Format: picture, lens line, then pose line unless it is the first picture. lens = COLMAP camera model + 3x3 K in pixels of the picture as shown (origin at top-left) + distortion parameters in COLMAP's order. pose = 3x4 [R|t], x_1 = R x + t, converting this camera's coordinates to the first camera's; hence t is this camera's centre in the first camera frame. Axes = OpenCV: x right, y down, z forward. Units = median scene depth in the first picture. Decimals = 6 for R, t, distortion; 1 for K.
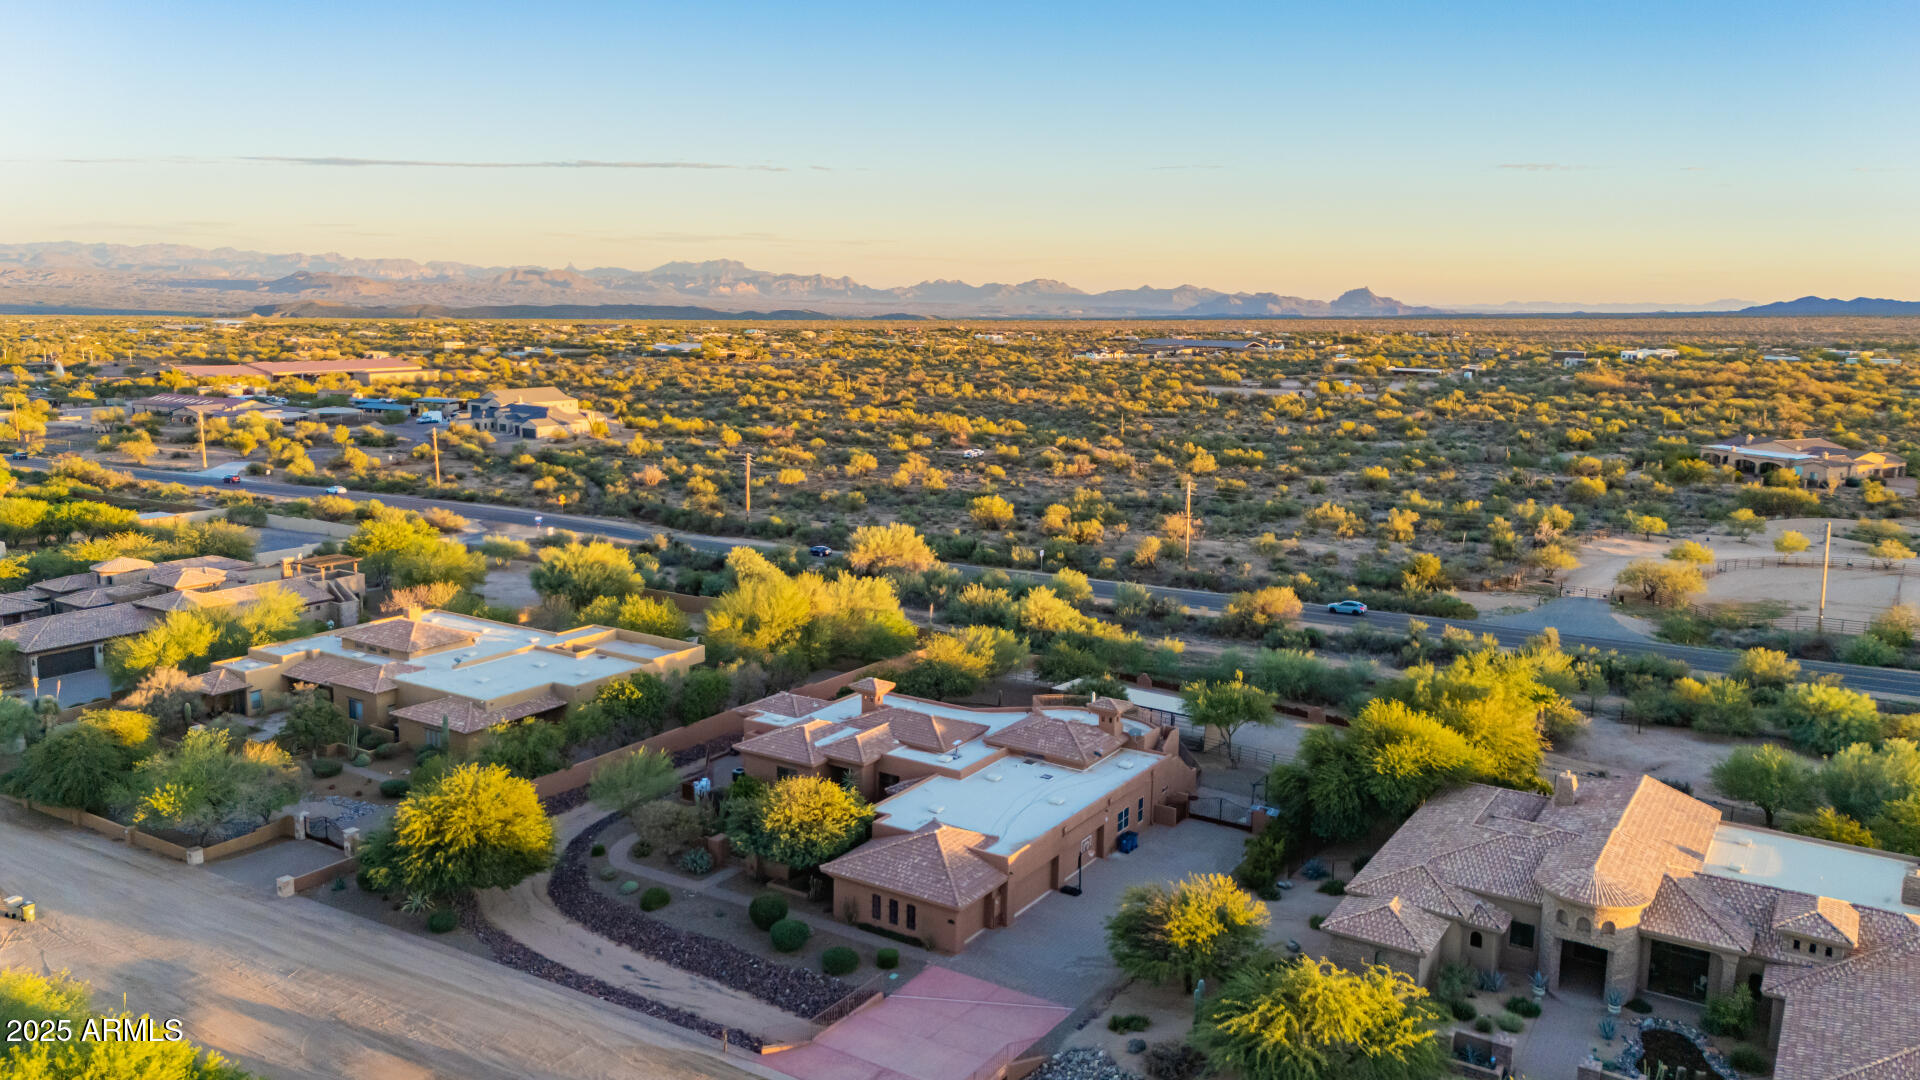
lens RADIAL K [[1438.6, 0, 966.8], [0, 1438.6, 546.6], [0, 0, 1]] dist [0.126881, -0.189520]
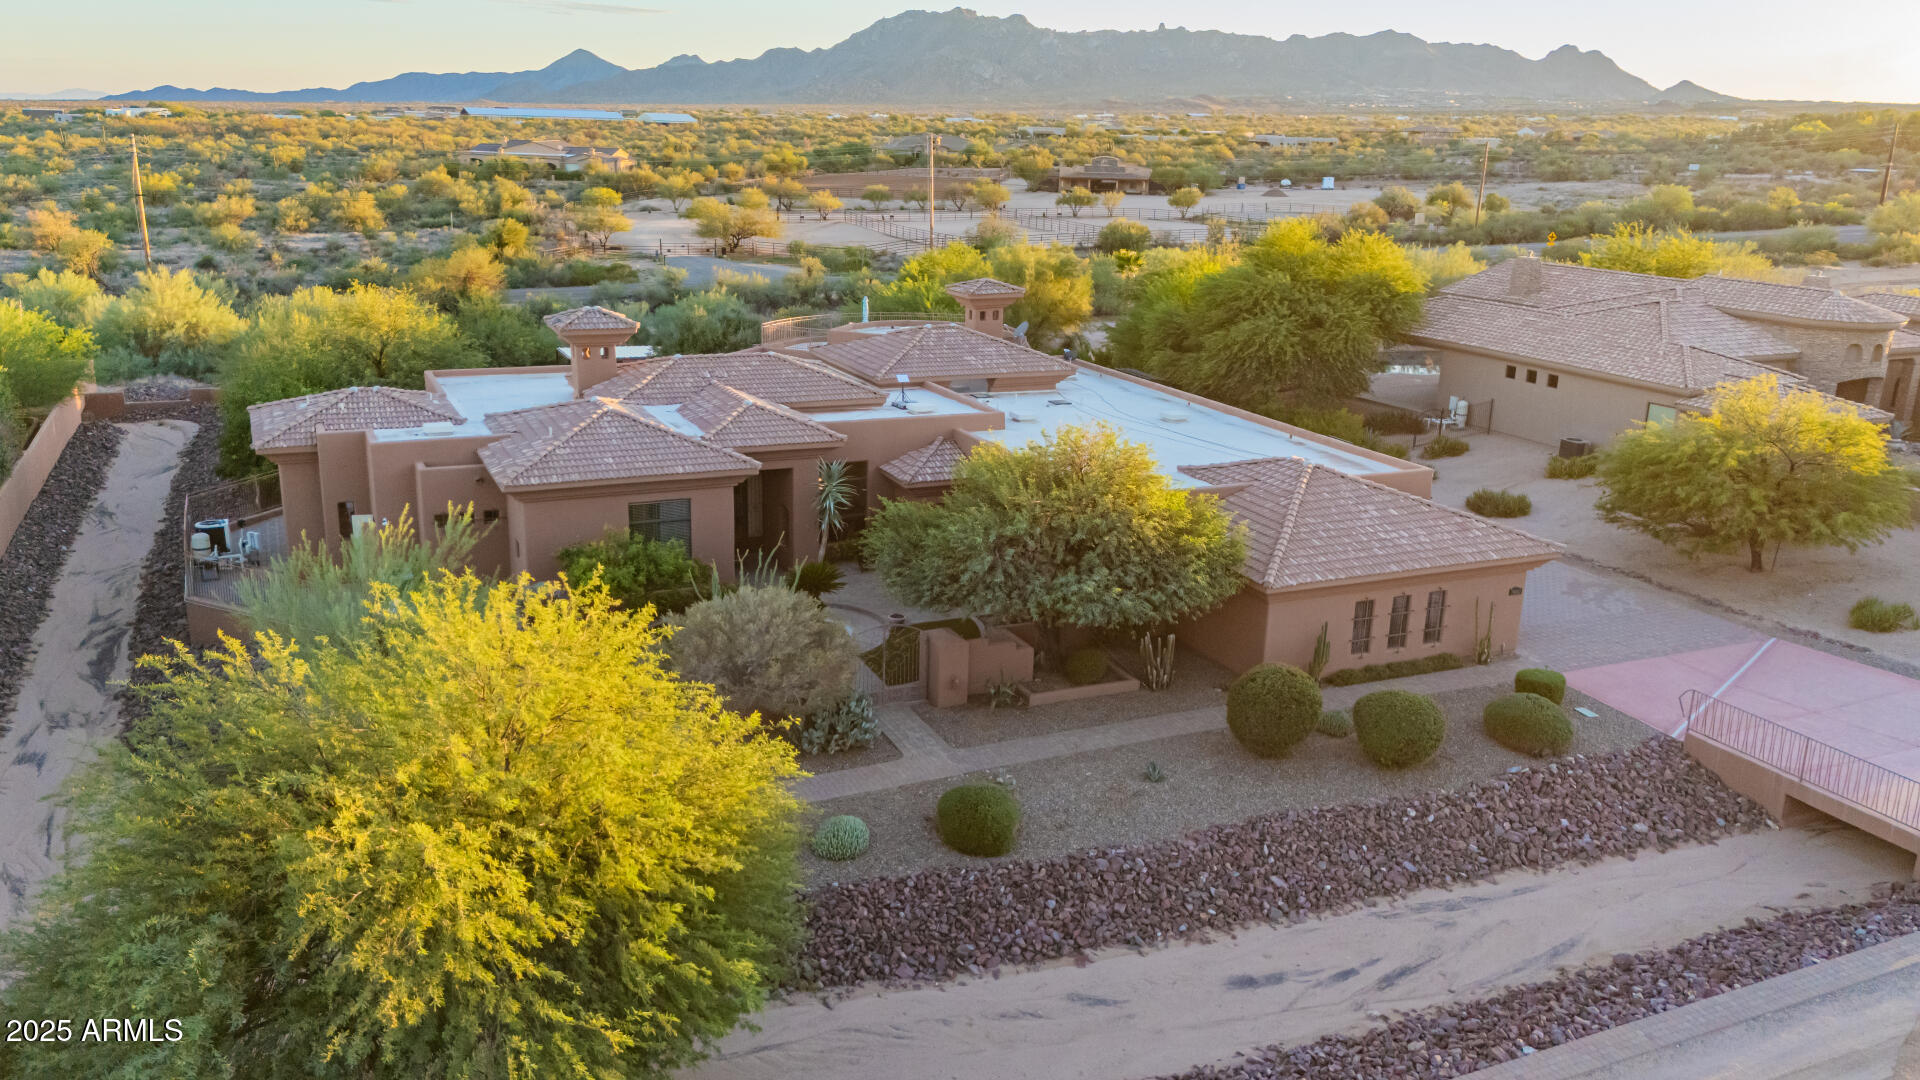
lens RADIAL K [[1464.5, 0, 960.0], [0, 1464.5, 540.0], [0, 0, 1]] dist [0.091967, -0.098720]
pose [[0.549193, -0.233120, 0.802523, -0.500024], [0.131166, 0.972448, 0.192719, 0.114997], [-0.825338, -0.000576, 0.564639, 0.840777]]
